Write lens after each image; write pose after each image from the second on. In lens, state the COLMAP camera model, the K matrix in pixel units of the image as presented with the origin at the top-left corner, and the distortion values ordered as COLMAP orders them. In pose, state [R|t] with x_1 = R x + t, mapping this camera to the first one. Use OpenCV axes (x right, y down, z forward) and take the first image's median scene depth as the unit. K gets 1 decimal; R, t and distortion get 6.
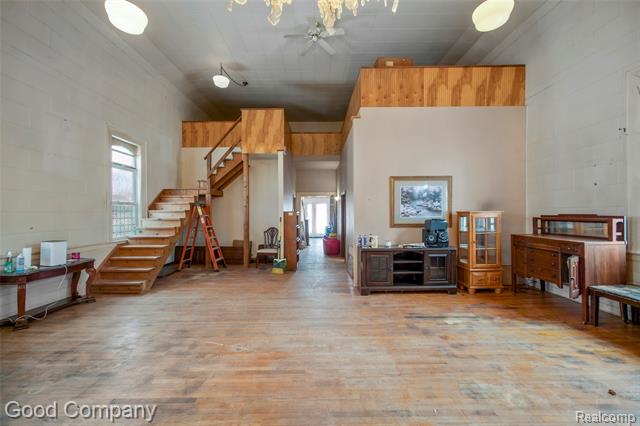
lens RADIAL K [[260.6, 0, 320.6], [0, 260.6, 211.0], [0, 0, 1]] dist [-0.002274, -0.000425]
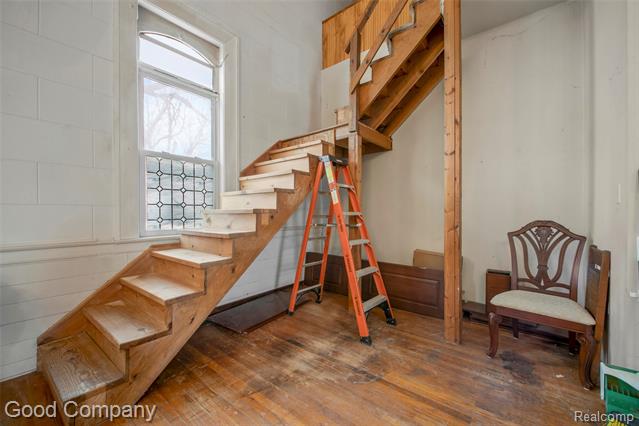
lens RADIAL K [[258.0, 0, 328.2], [0, 258.0, 209.9], [0, 0, 1]] dist [0.053439, -0.000082]
pose [[0.782762, -0.002018, -0.622318, -0.215547], [0.003820, 0.999991, 0.001563, 0.054824], [0.622310, -0.003601, 0.782763, 0.683630]]
